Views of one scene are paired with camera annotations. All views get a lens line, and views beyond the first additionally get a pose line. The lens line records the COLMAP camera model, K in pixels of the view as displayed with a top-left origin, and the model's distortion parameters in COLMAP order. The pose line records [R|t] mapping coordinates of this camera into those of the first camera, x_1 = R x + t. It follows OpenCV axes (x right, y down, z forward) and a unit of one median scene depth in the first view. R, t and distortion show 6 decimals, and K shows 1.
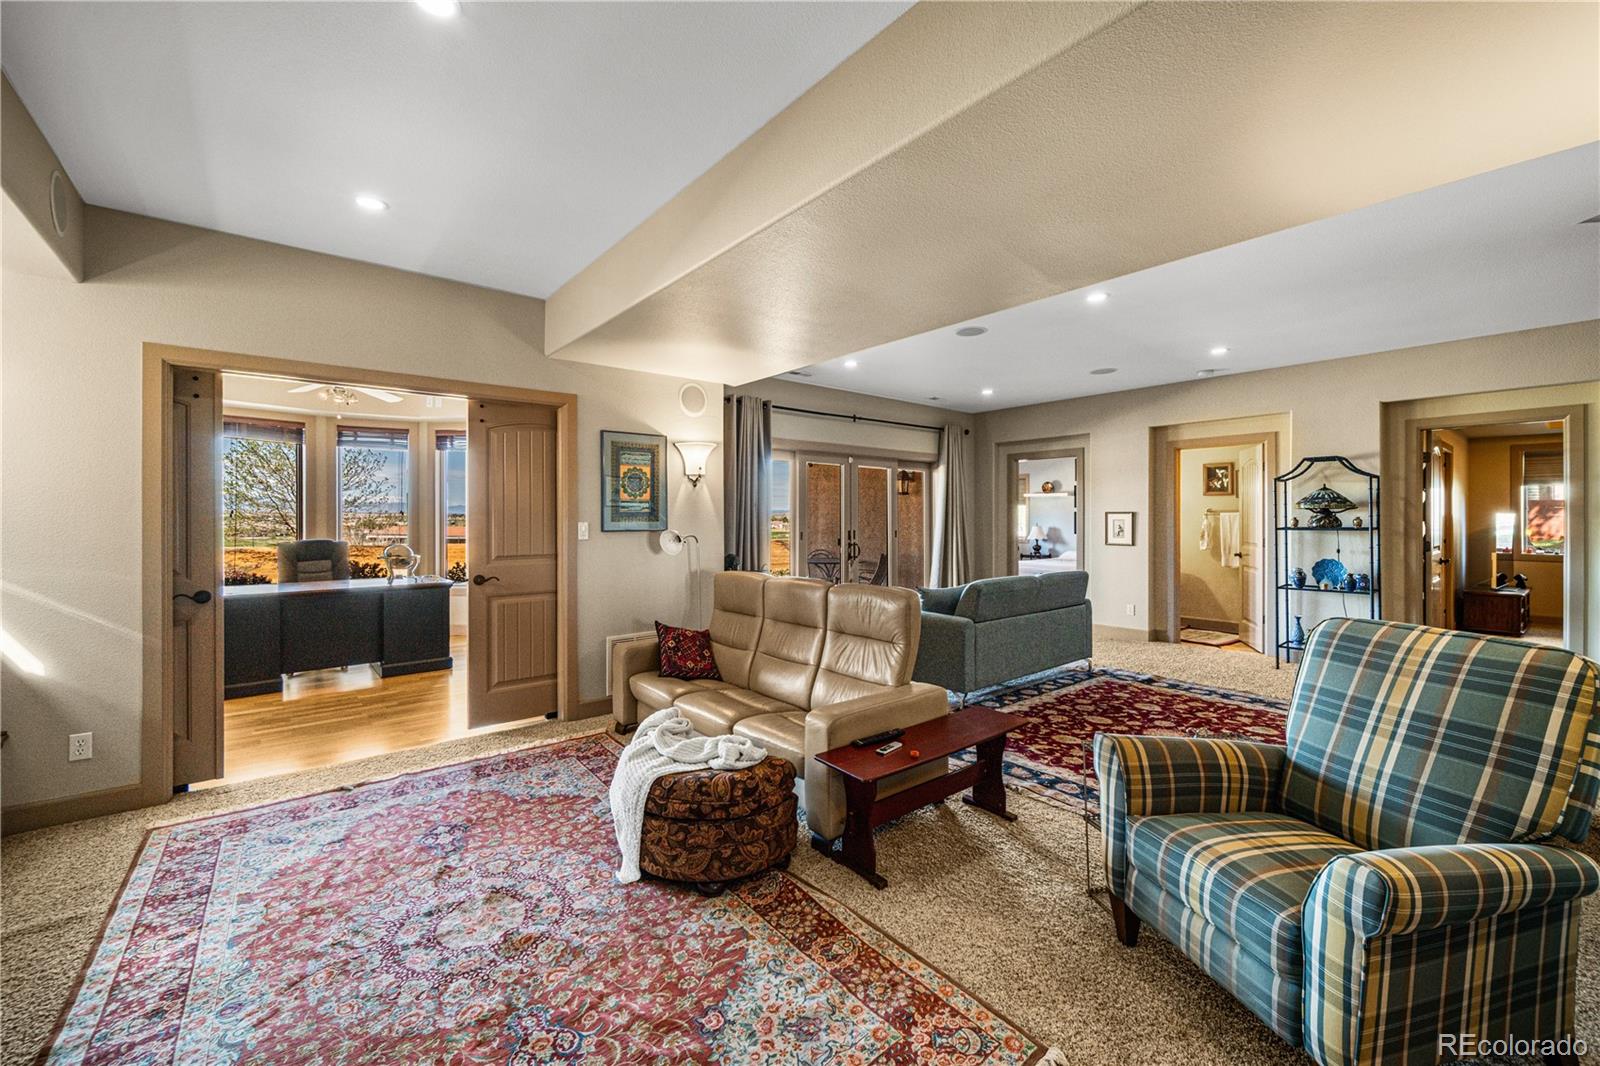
lens RADIAL K [[646.0, 0, 802.6], [0, 646.0, 516.2], [0, 0, 1]] dist [0.000599, -0.000030]
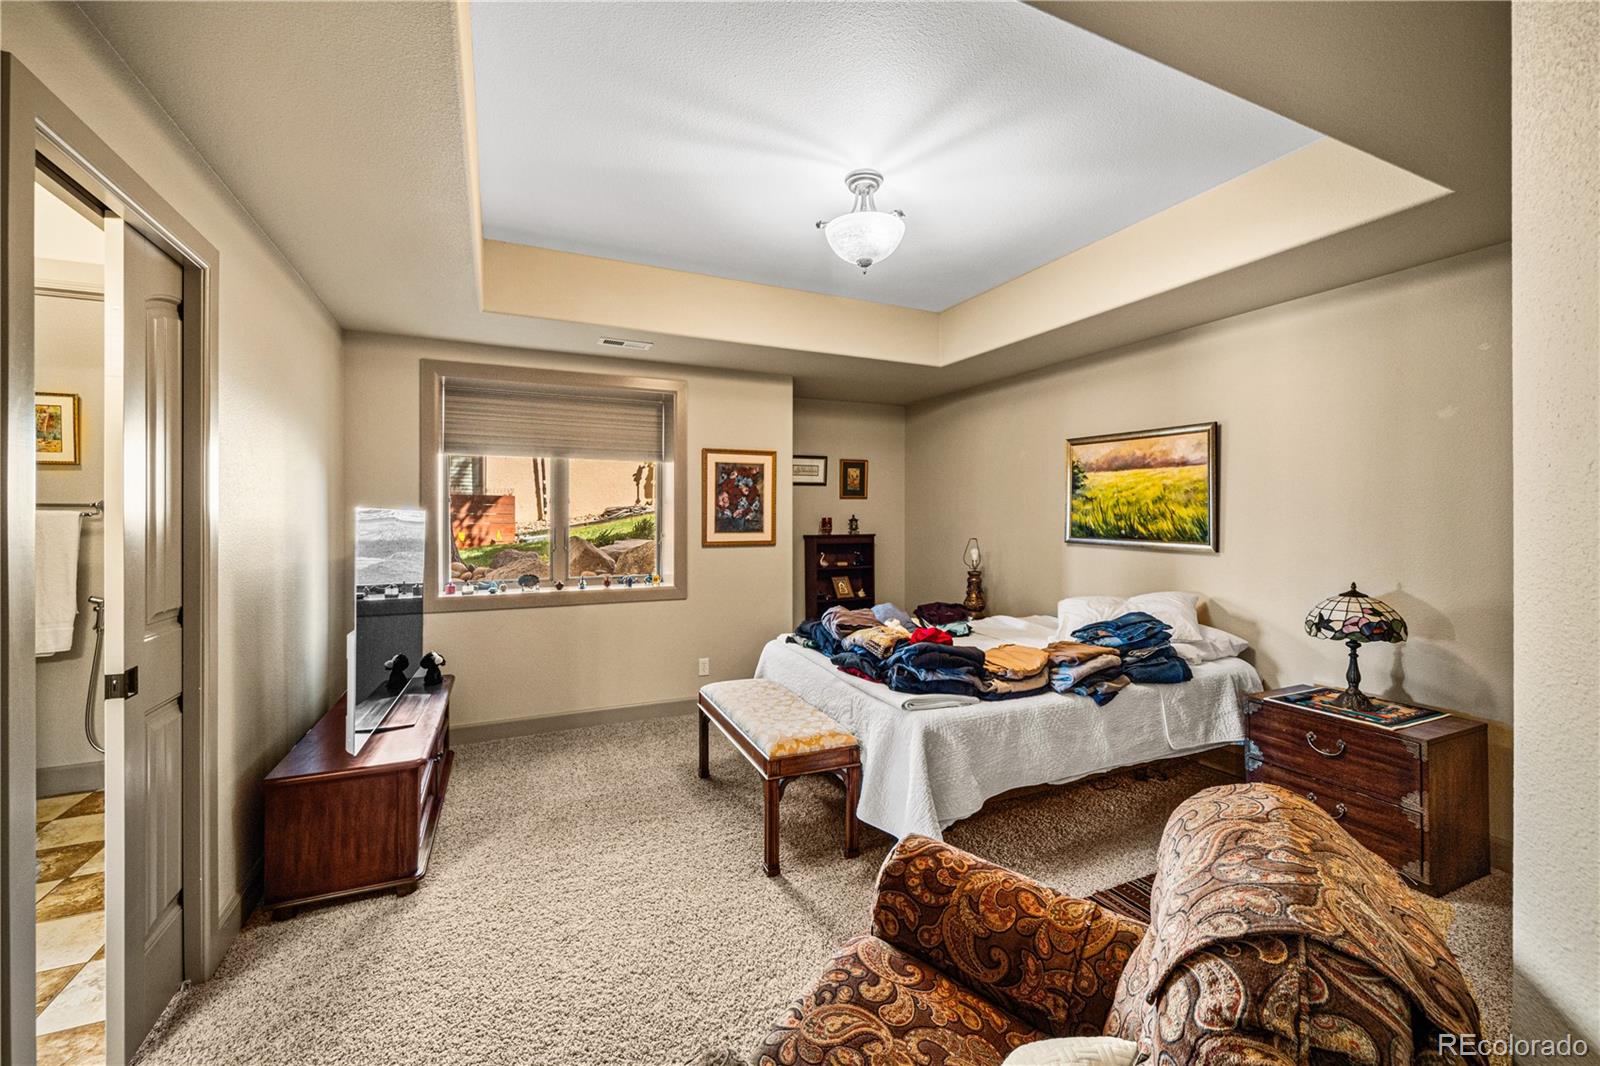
lens RADIAL K [[646.0, 0, 802.6], [0, 646.0, 516.2], [0, 0, 1]] dist [0.000599, -0.000030]
pose [[0.245557, 0.001228, 0.969381, 0.556040], [-0.004574, 0.999990, -0.000108, -0.000466], [-0.969371, -0.004408, 0.245560, 0.484258]]
